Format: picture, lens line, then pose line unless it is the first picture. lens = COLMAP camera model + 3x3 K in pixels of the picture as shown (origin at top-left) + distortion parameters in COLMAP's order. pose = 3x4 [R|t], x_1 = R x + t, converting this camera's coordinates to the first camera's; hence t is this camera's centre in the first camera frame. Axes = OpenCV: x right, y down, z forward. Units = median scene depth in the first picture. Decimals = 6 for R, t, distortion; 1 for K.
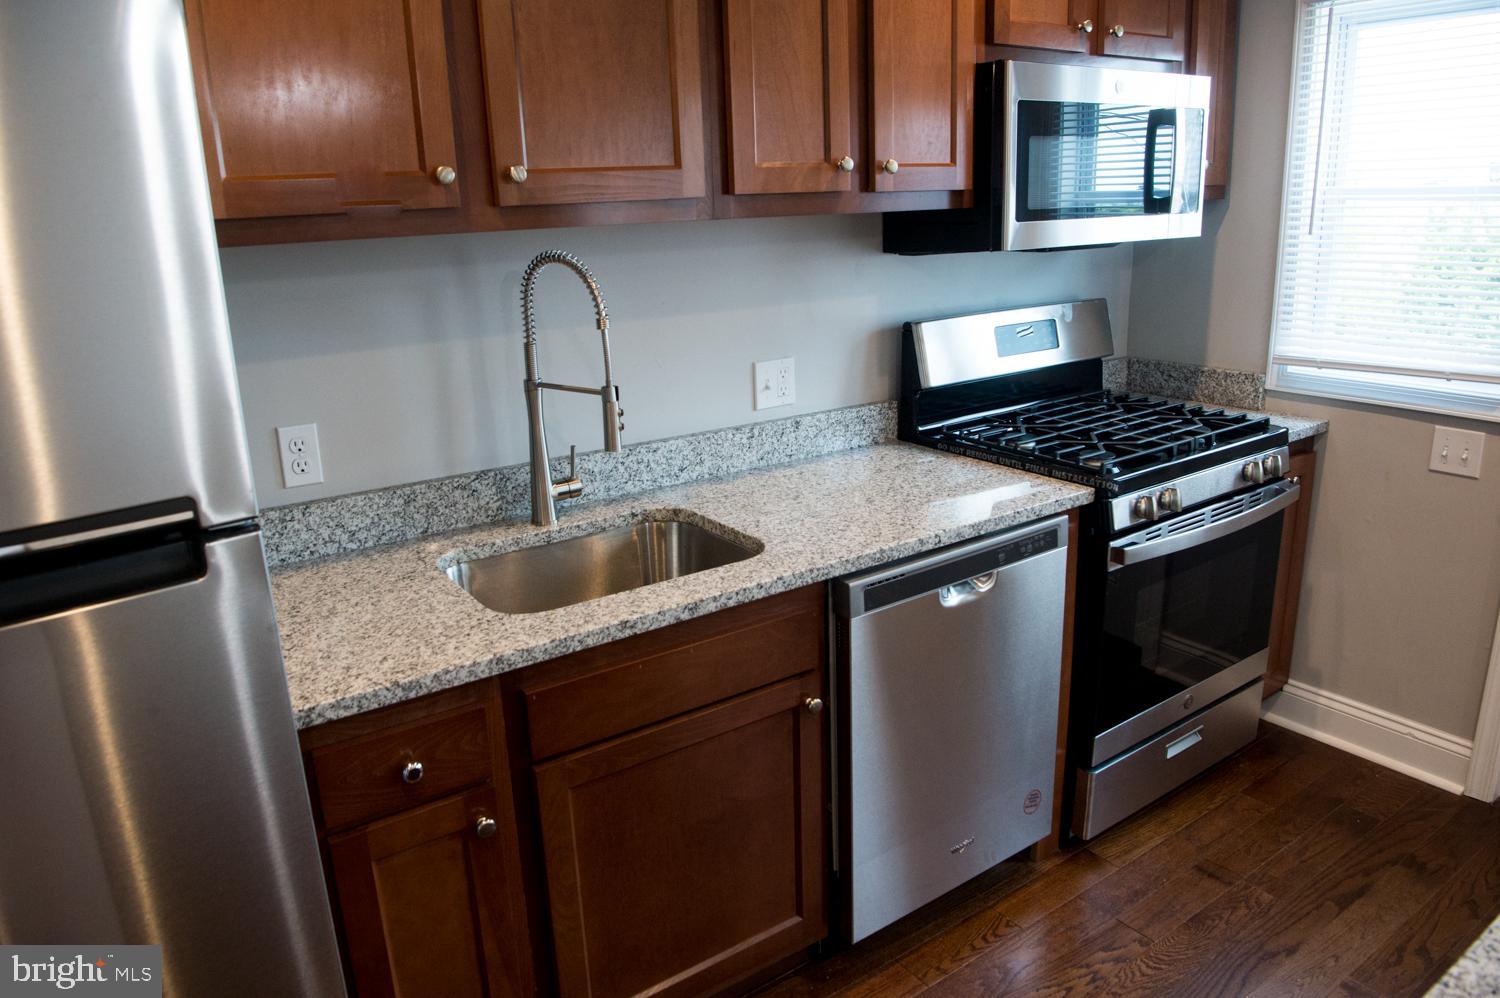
lens RADIAL K [[1077.5, 0, 749.2], [0, 1077.5, 497.9], [0, 0, 1]] dist [-0.059118, 0.002379]
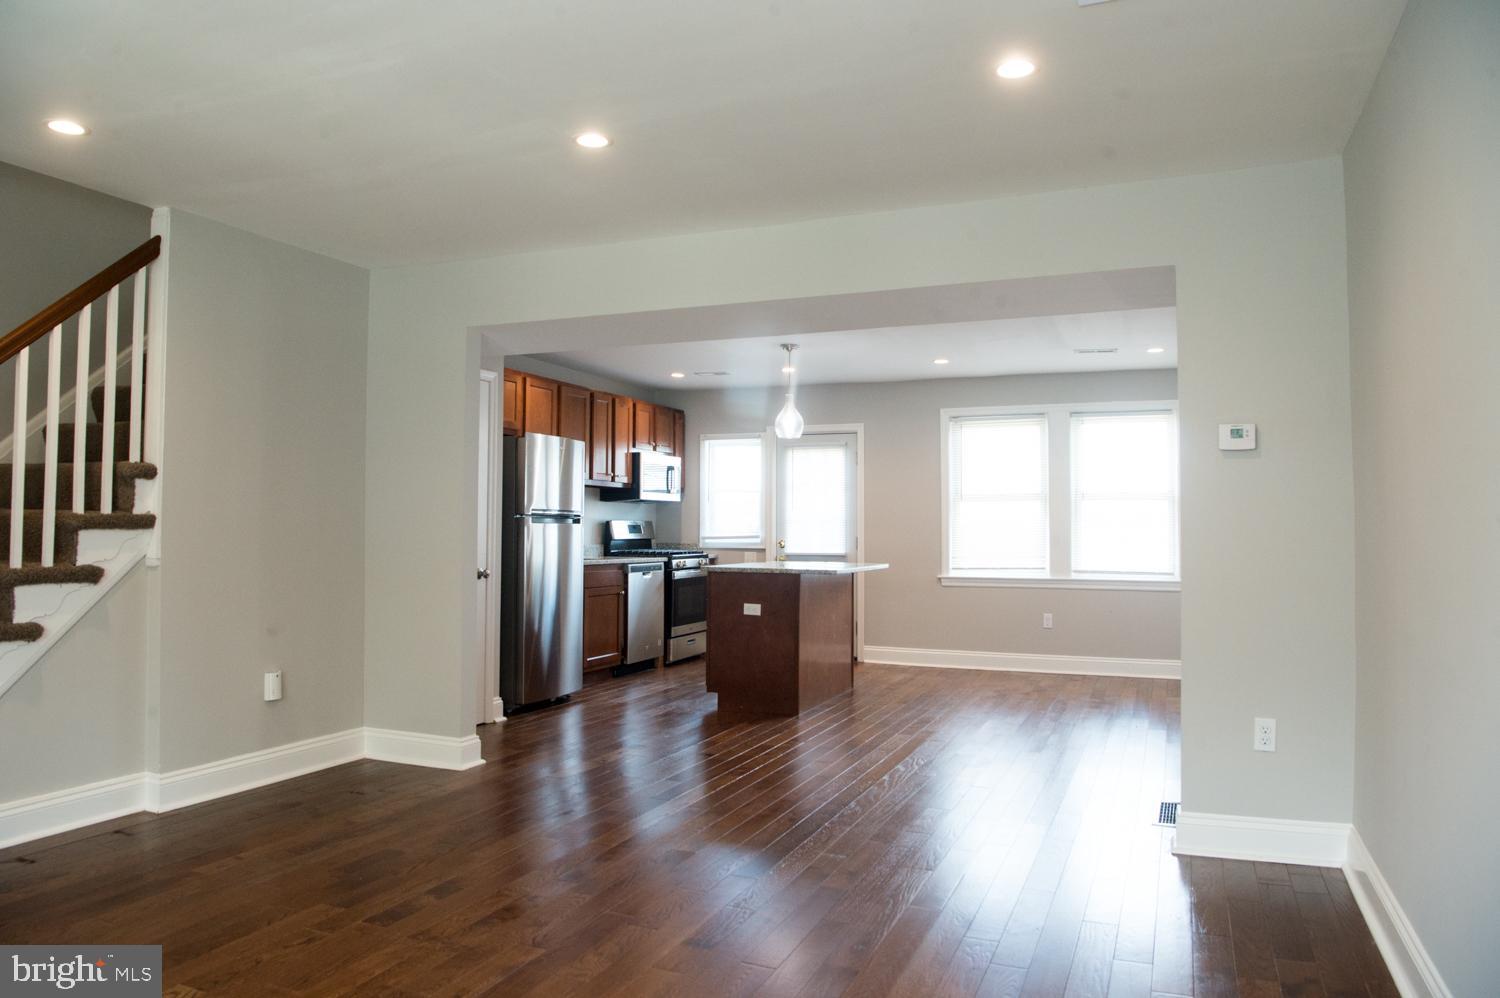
lens RADIAL K [[981.6, 0, 737.5], [0, 981.6, 493.1], [0, 0, 1]] dist [-0.073103, 0.019378]
pose [[0.856368, 0.050841, 0.513857, -1.120702], [0.111616, 0.953389, -0.280341, 0.683410], [-0.504159, 0.297430, 0.810777, -1.795076]]
